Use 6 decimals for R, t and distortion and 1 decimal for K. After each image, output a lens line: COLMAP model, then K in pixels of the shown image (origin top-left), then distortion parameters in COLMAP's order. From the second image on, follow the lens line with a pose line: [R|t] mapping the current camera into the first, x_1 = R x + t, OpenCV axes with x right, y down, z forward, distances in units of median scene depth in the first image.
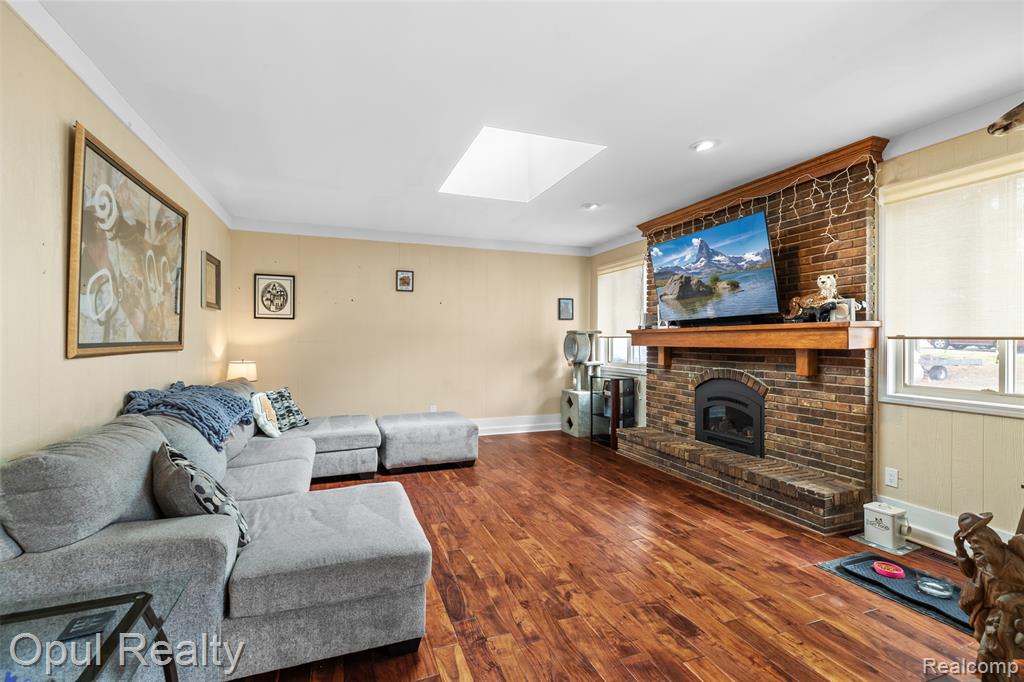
lens RADIAL K [[460.7, 0, 512.3], [0, 460.7, 338.9], [0, 0, 1]] dist [0.003749, 0.000068]
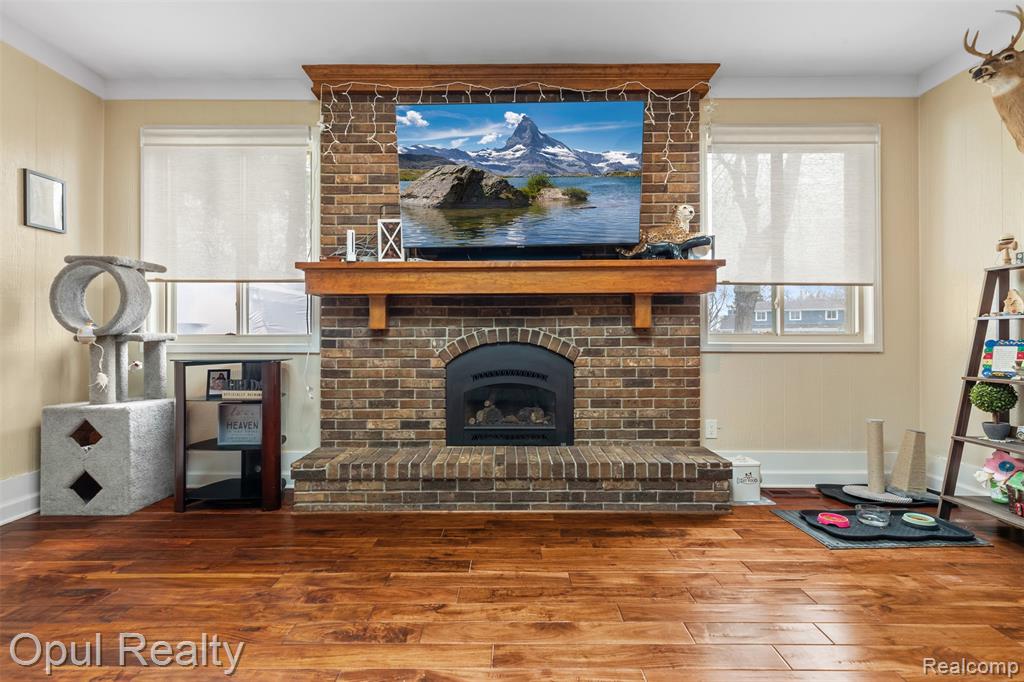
lens RADIAL K [[460.7, 0, 512.3], [0, 460.7, 338.9], [0, 0, 1]] dist [0.003749, 0.000068]
pose [[0.361539, 0.001393, 0.932356, -0.166484], [0.000003, 0.999999, -0.001495, 0.082346], [-0.932357, 0.000543, 0.361538, 0.756485]]
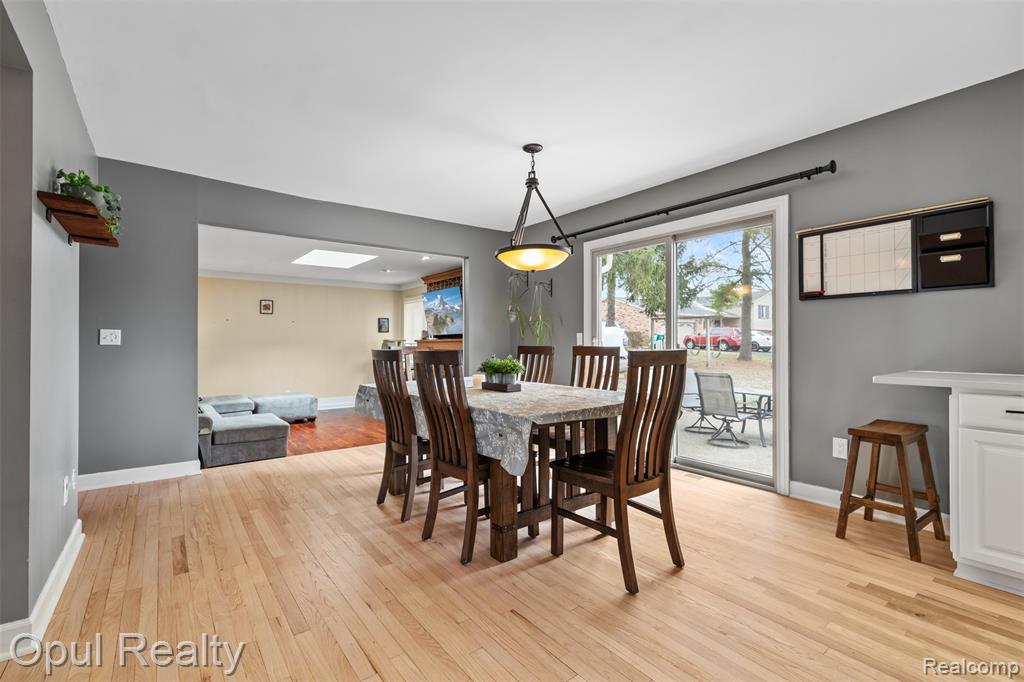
lens RADIAL K [[434.3, 0, 512.0], [0, 434.3, 341.0], [0, 0, 1]] dist [0.001574, 0.000063]
pose [[0.952622, -0.001223, 0.304153, 0.132428], [-0.000110, 0.999990, 0.004364, -0.029718], [-0.304155, -0.004190, 0.952613, -0.808792]]
